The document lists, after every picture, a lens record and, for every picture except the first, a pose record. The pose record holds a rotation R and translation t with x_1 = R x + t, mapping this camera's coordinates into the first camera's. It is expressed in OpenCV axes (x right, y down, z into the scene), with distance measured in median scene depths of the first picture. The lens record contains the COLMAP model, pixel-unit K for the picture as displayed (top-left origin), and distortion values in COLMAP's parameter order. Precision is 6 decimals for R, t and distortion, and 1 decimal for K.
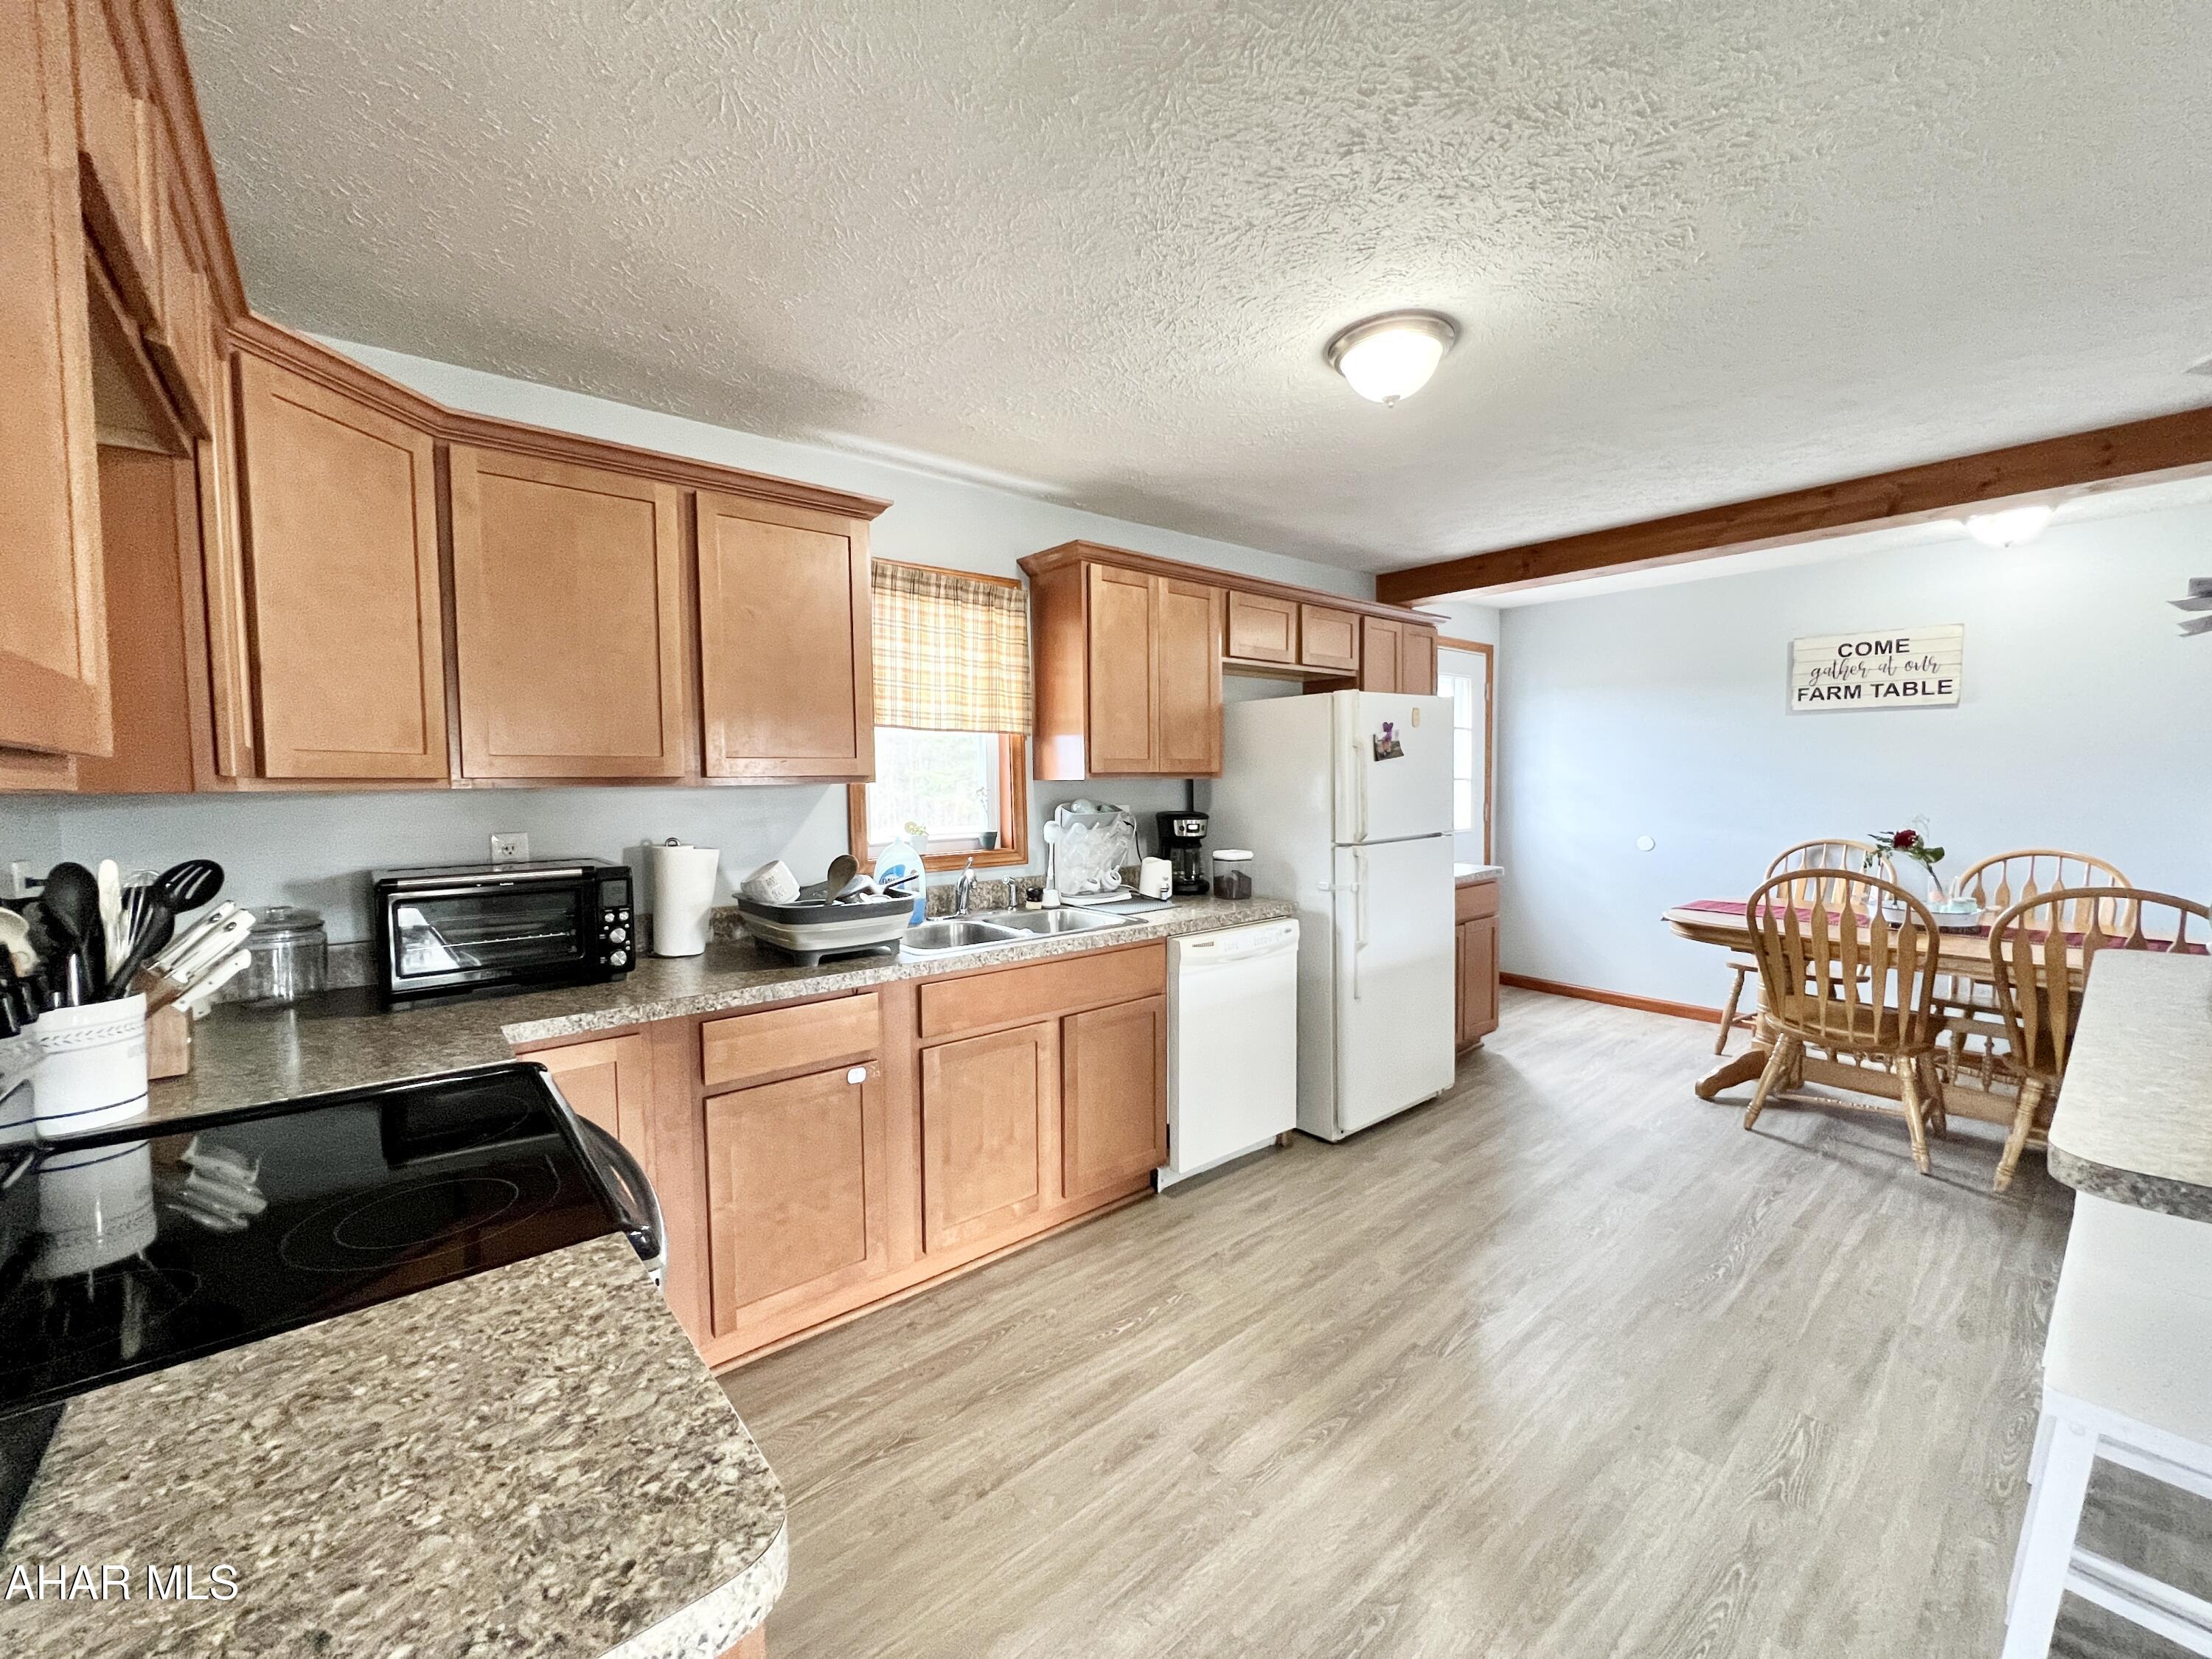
lens RADIAL K [[883.8, 0, 1097.6], [0, 883.8, 823.7], [0, 0, 1]] dist [-0.001892, -0.000022]
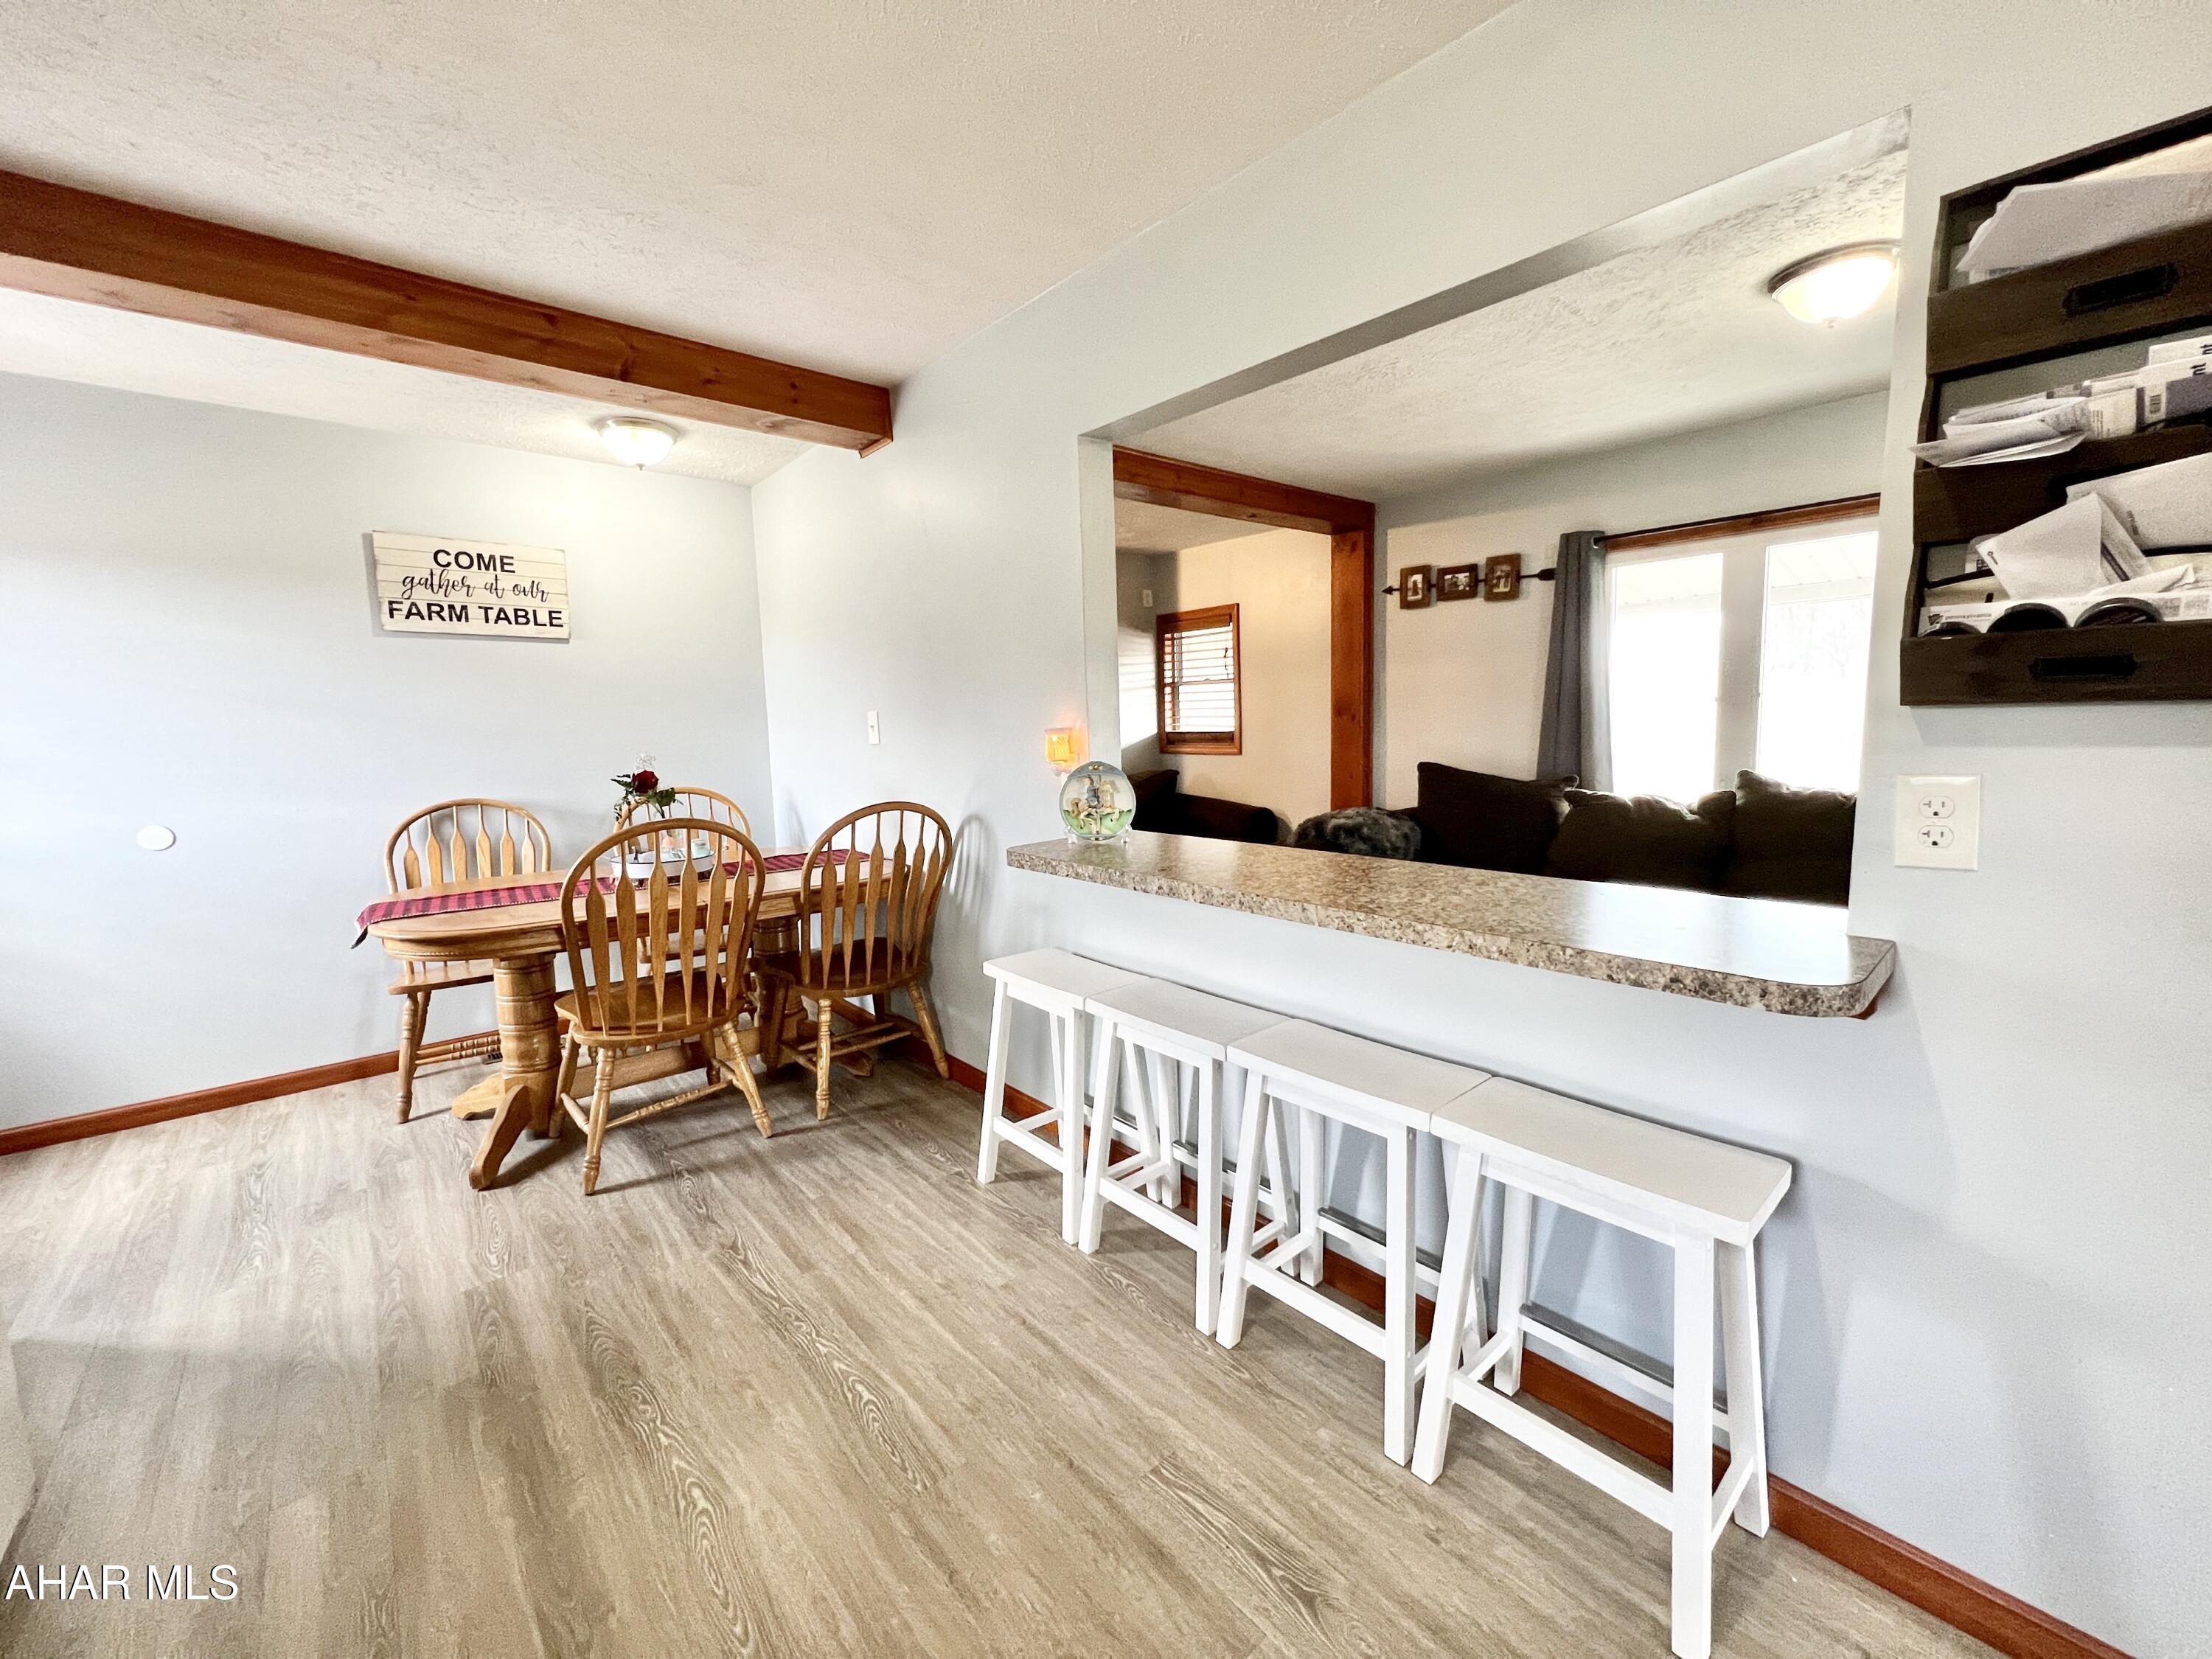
lens RADIAL K [[881.0, 0, 1097.9], [0, 881.0, 822.0], [0, 0, 1]] dist [-0.002079, 0.000031]
pose [[-0.018903, -0.099331, 0.994875, 0.050913], [0.081794, 0.991564, 0.100554, 0.007545], [-0.996470, 0.083276, -0.010618, 0.658409]]
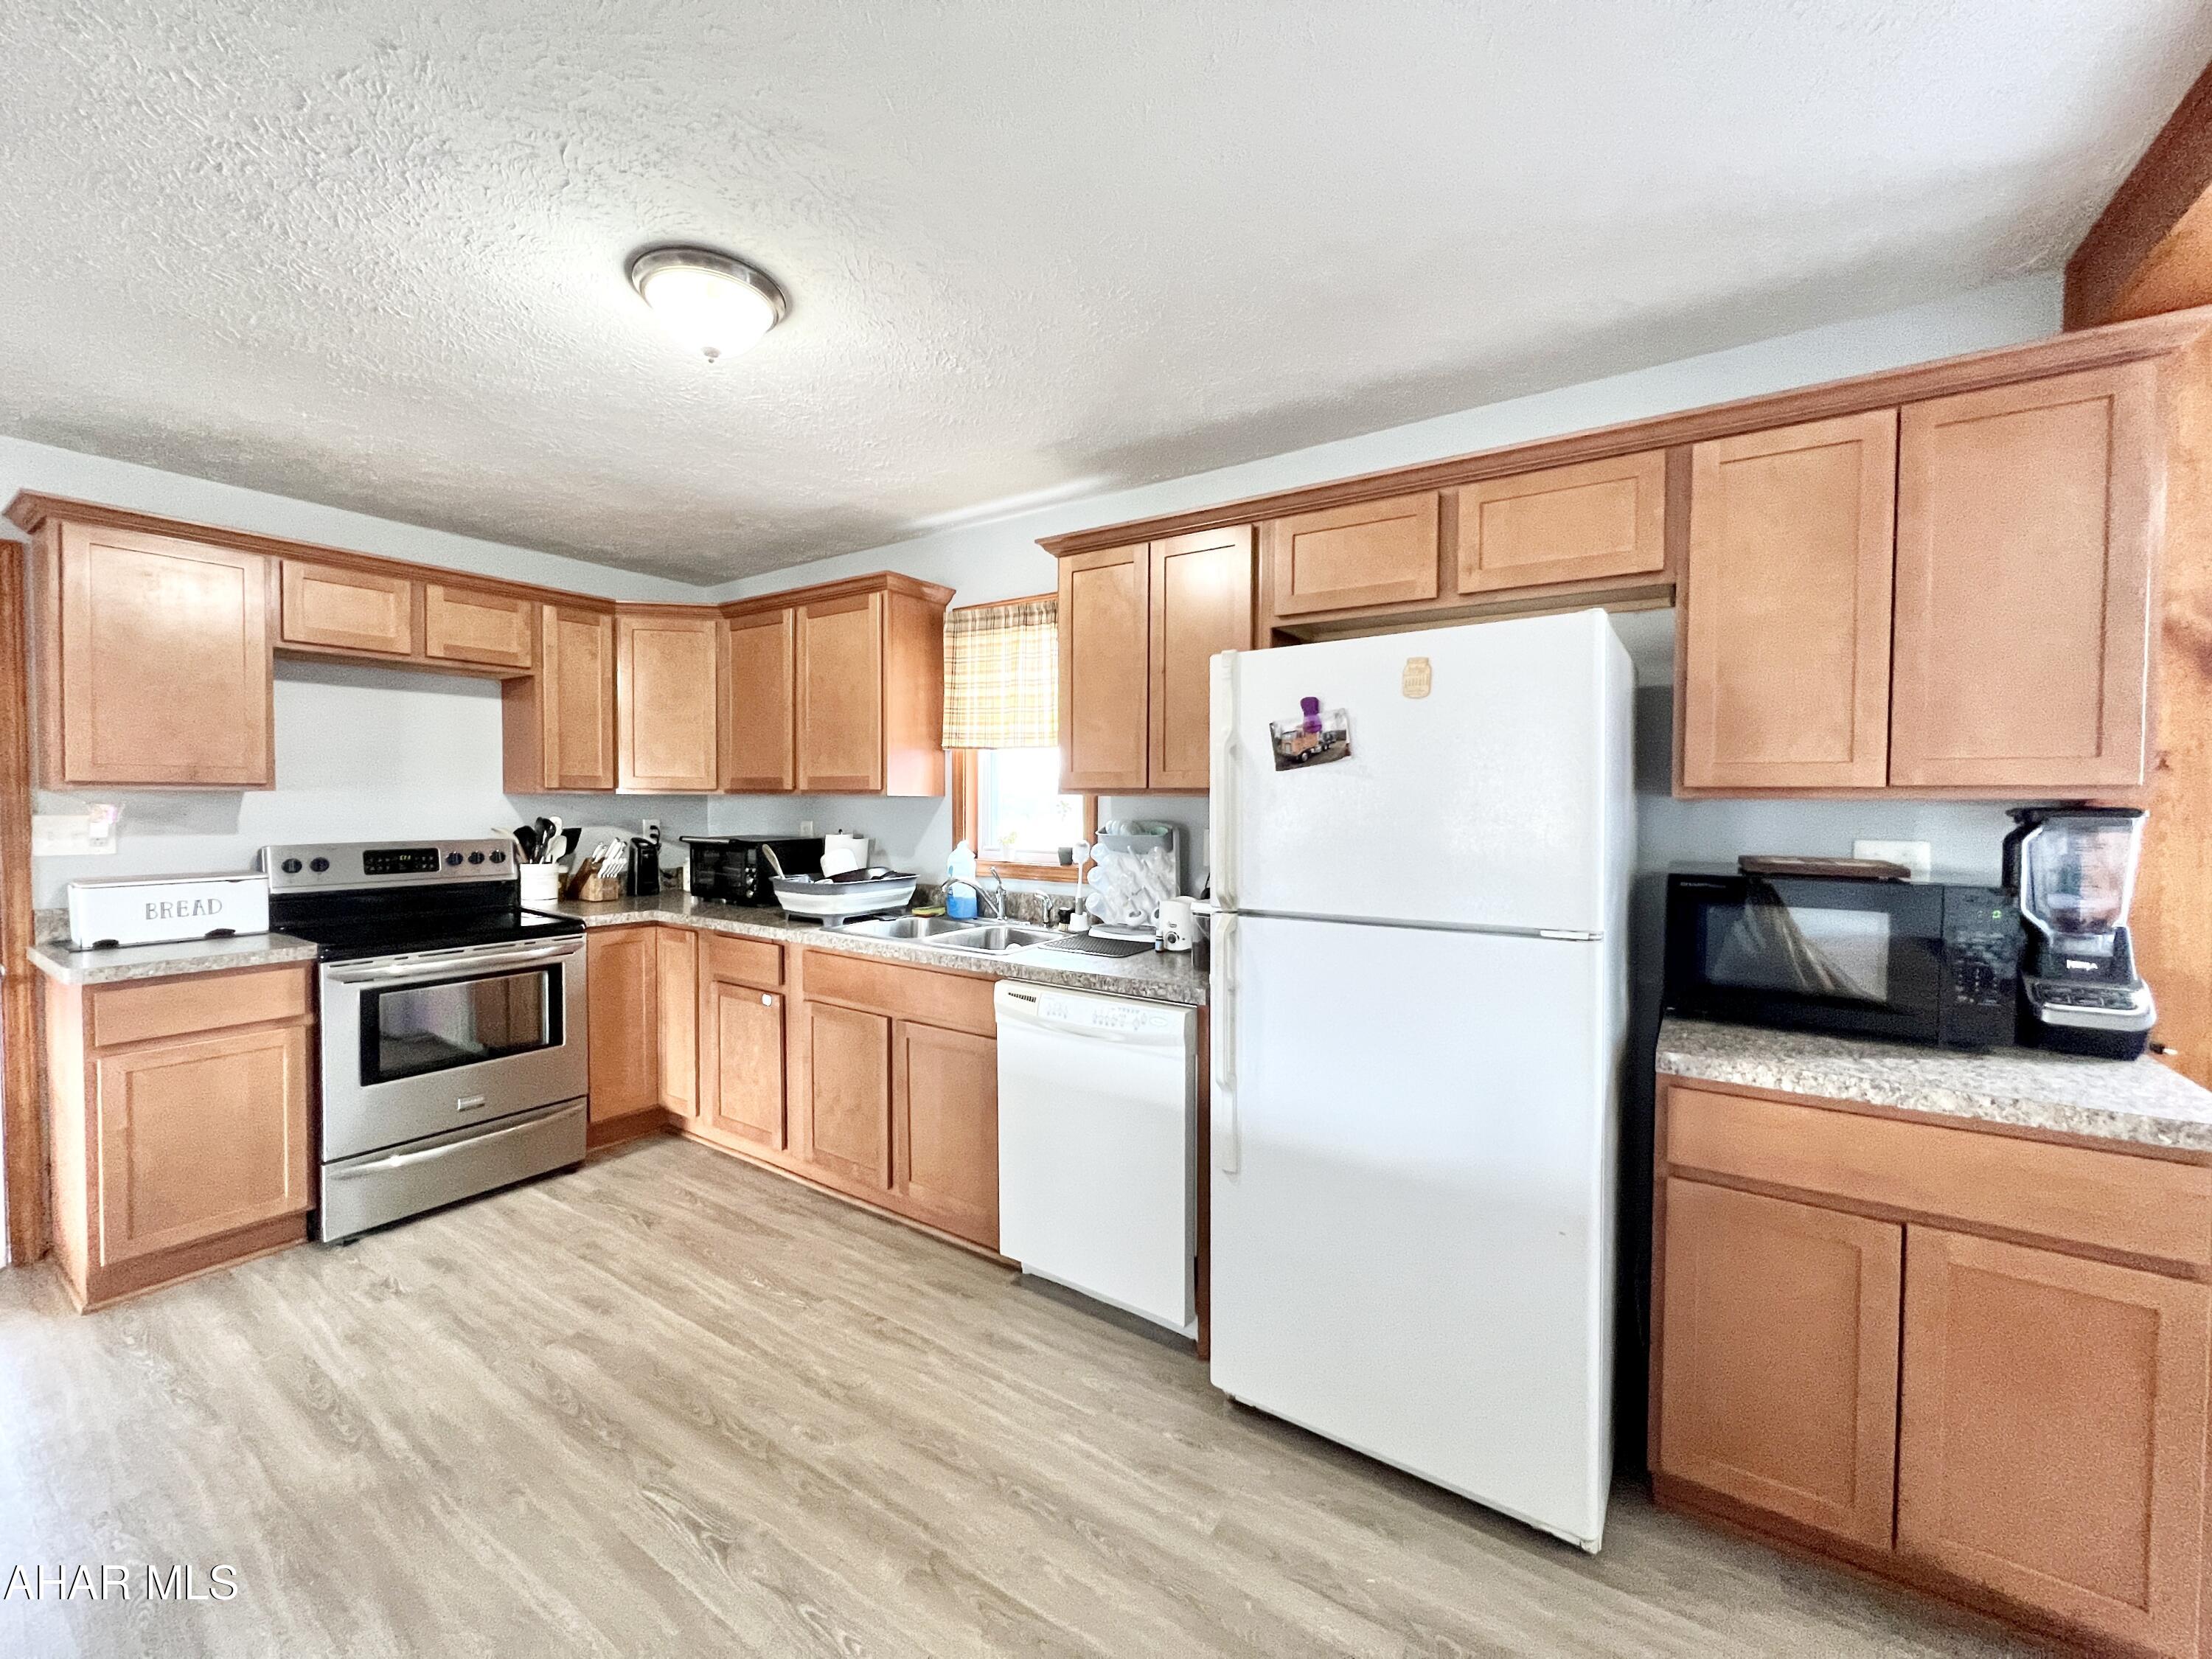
lens RADIAL K [[881.0, 0, 1097.9], [0, 881.0, 822.0], [0, 0, 1]] dist [-0.002079, 0.000031]
pose [[0.276888, 0.041347, -0.960012, 0.924620], [-0.057161, 0.998013, 0.026497, -0.051794], [0.959201, 0.047538, 0.278701, 0.830800]]
